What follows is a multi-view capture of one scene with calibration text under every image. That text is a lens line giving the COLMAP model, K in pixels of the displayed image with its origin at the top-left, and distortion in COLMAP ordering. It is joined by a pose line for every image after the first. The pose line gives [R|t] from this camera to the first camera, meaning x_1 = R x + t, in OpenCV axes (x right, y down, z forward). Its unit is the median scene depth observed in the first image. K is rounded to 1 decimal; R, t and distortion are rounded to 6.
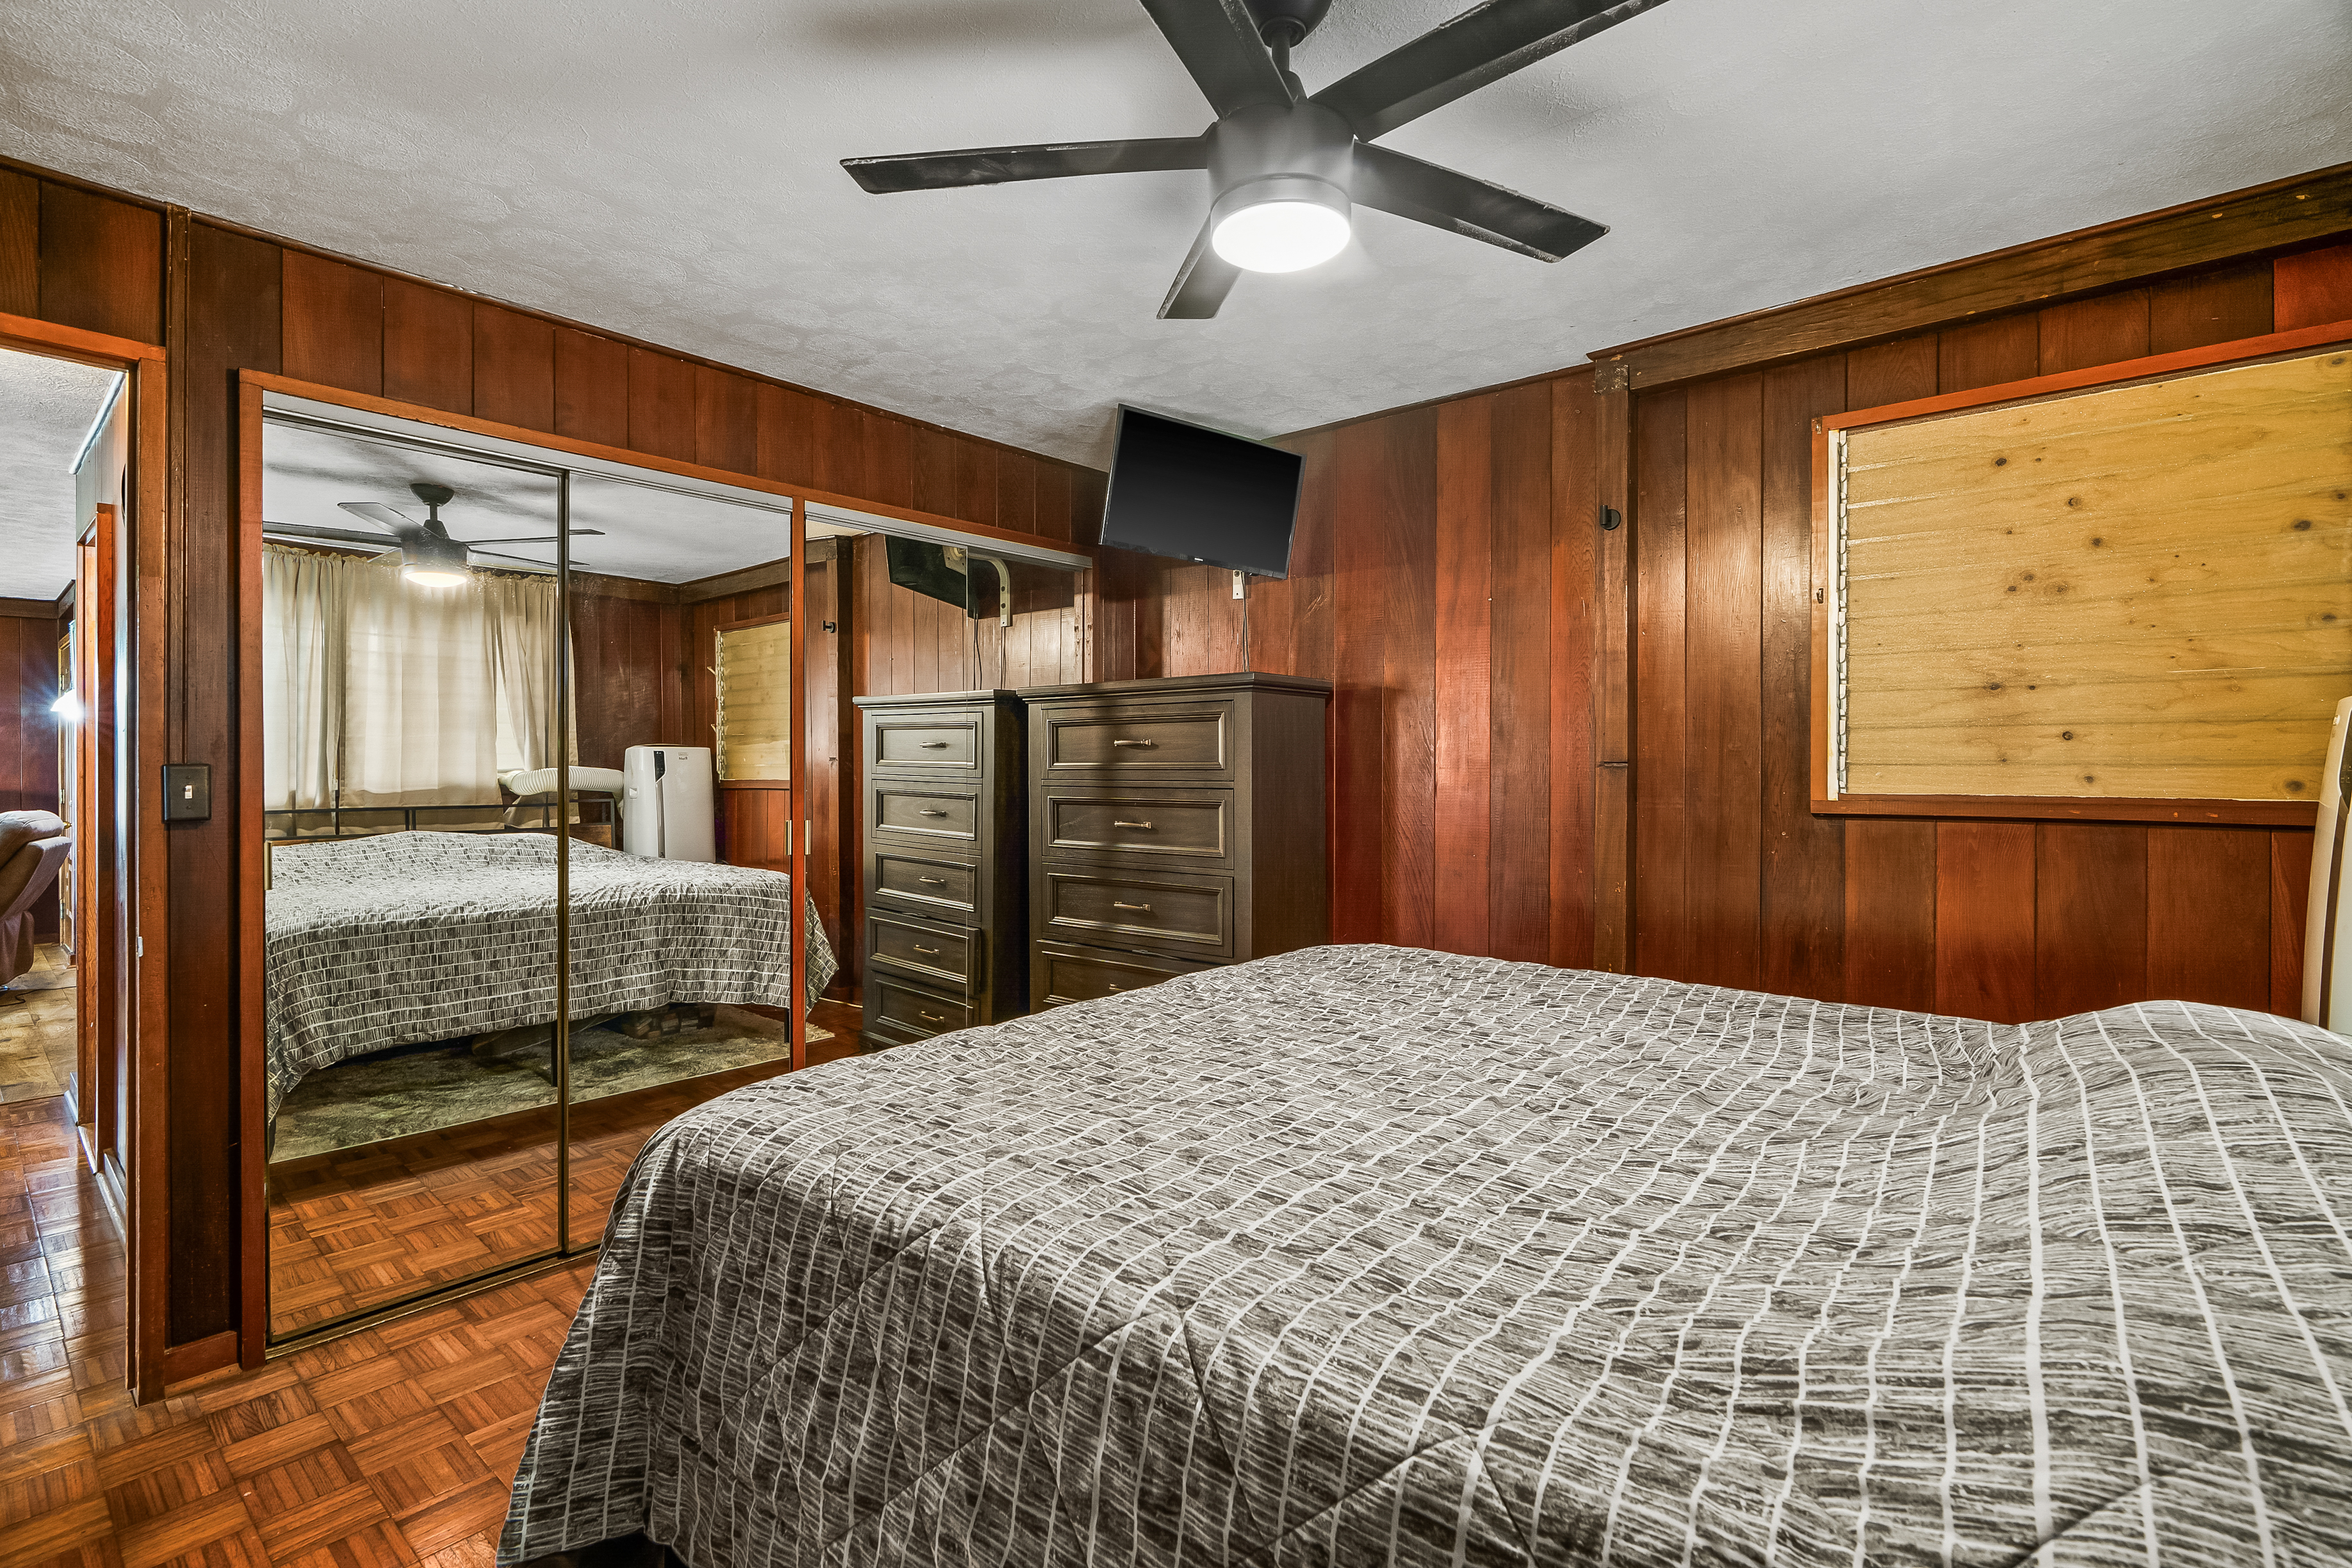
lens RADIAL K [[1074.4, 0, 1167.2], [0, 1074.4, 772.5], [0, 0, 1]] dist [-0.001900, 0.000321]
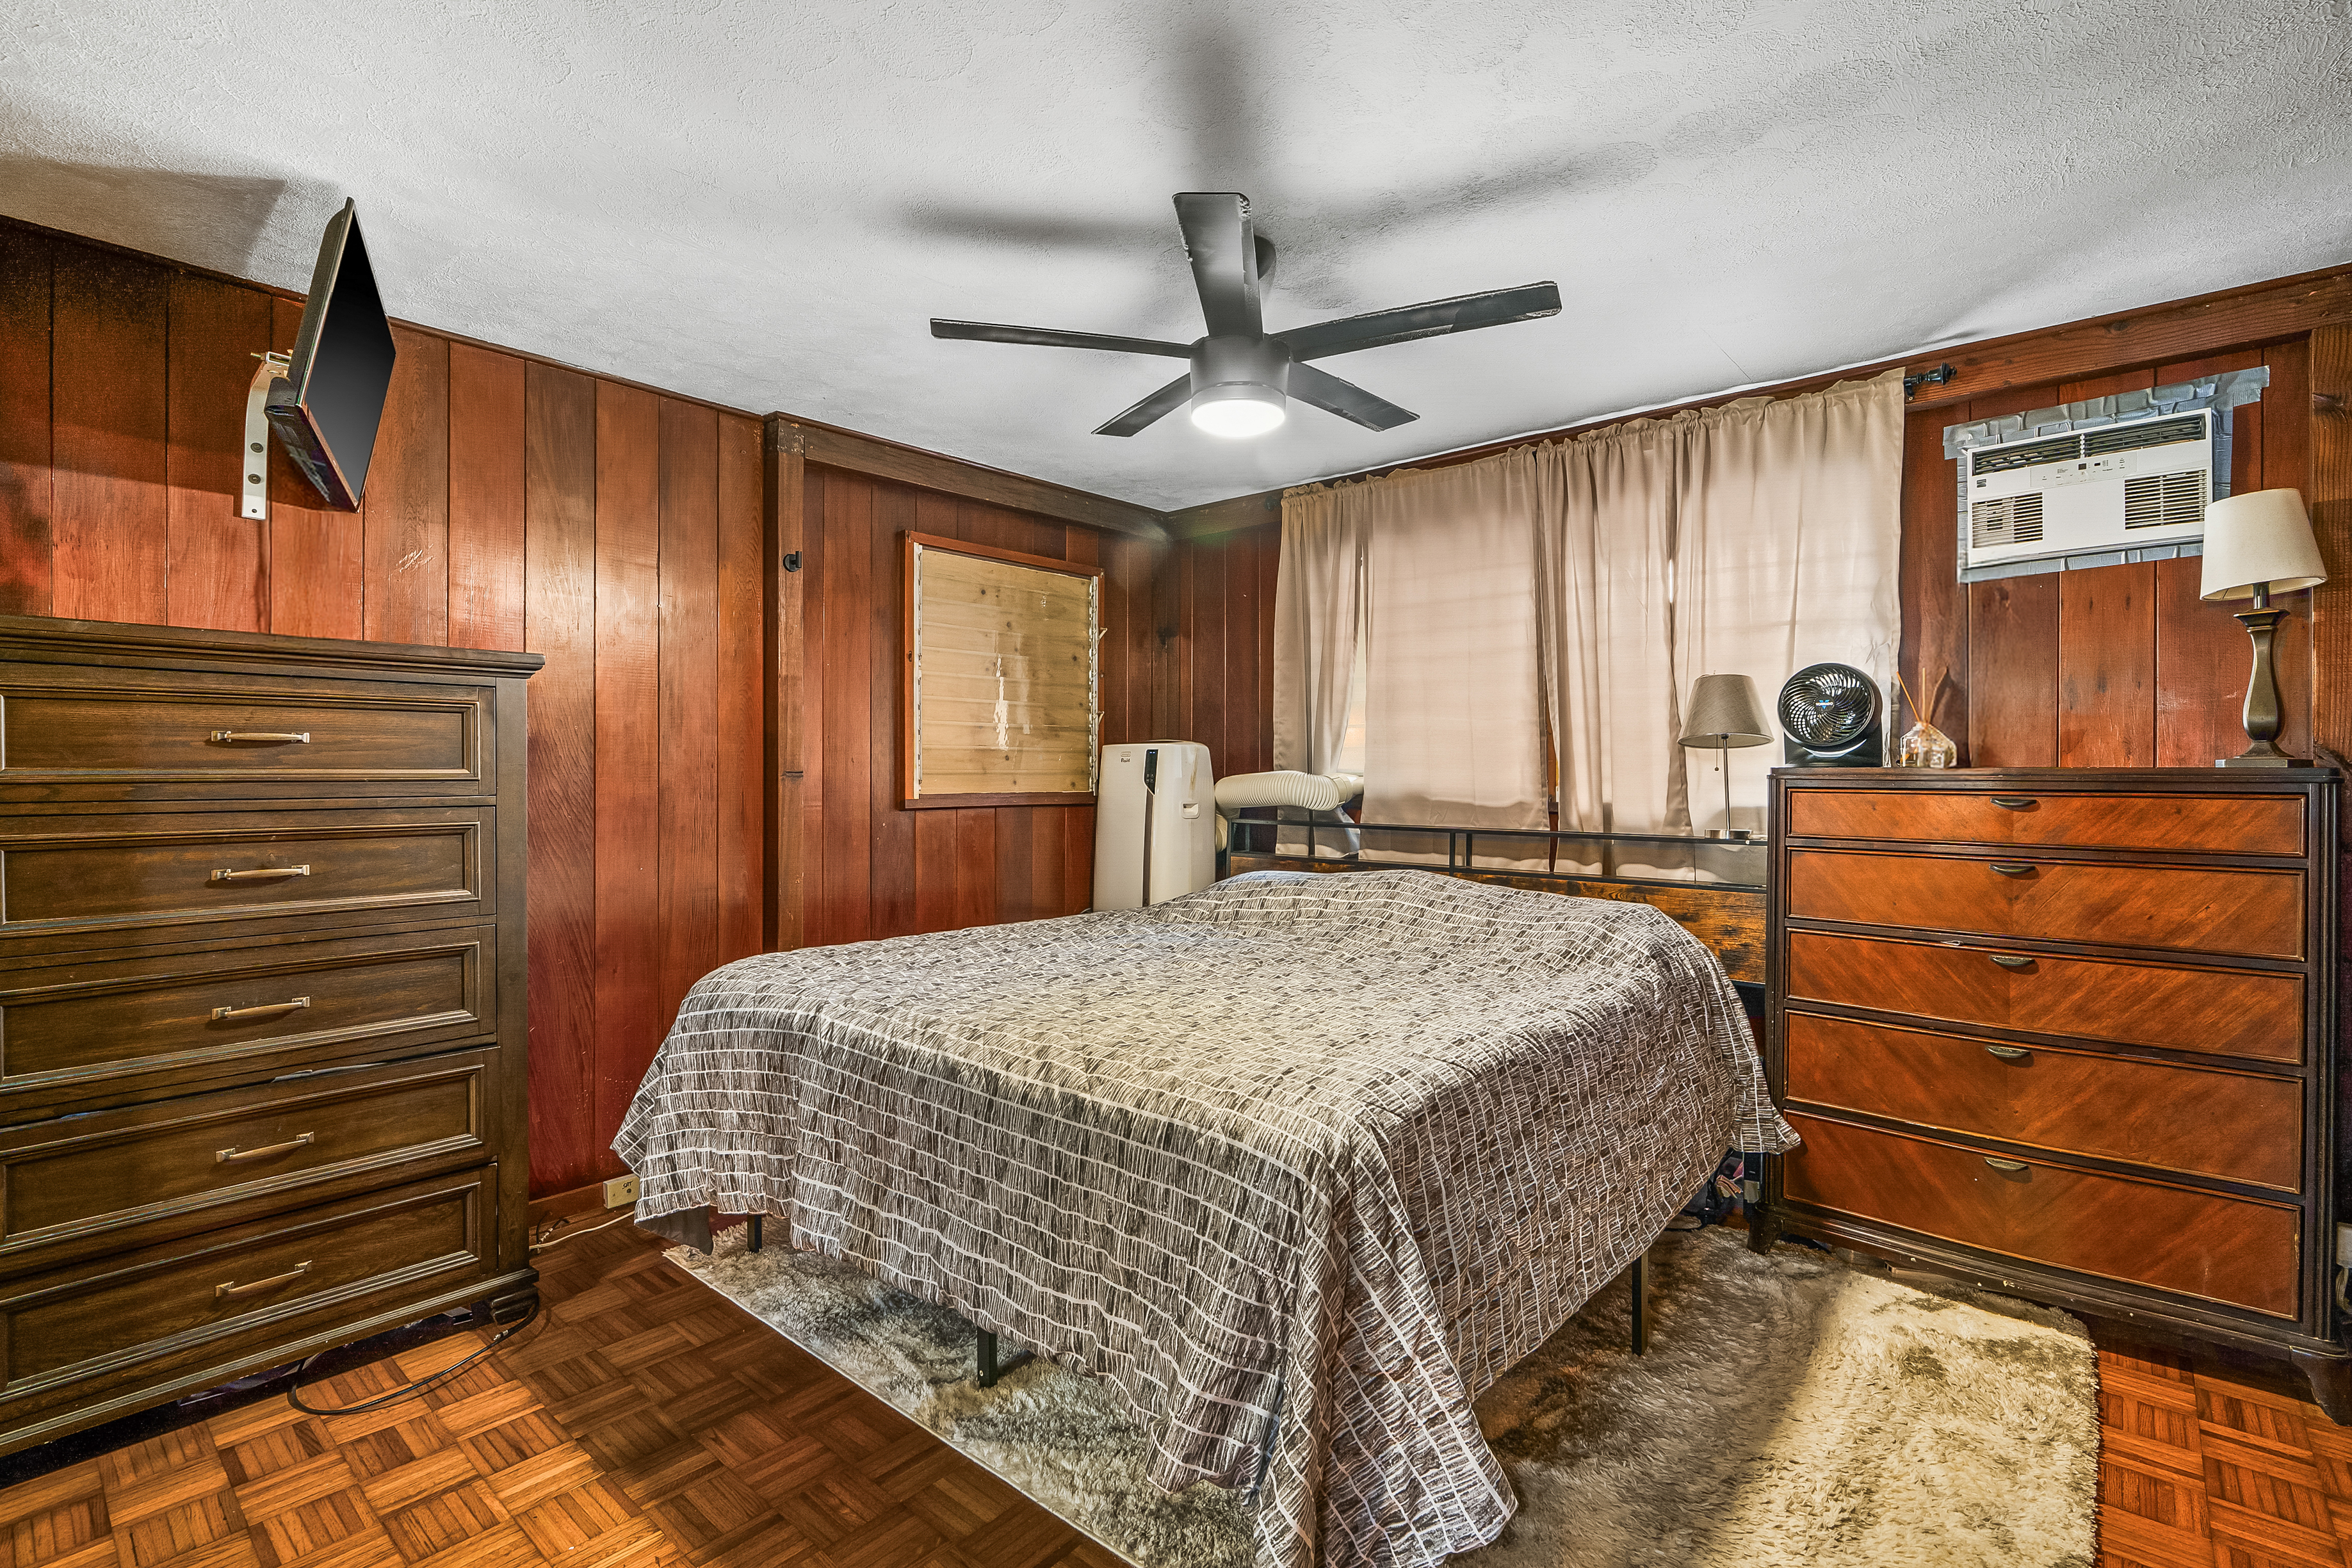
lens RADIAL K [[1074.4, 0, 1168.2], [0, 1074.4, 776.8], [0, 0, 1]] dist [-0.001900, 0.000321]
pose [[0.019042, -0.000375, 0.999819, -0.818907], [0.009554, 0.999954, 0.000193, -0.000740], [-0.999773, 0.009549, 0.019045, 0.635498]]
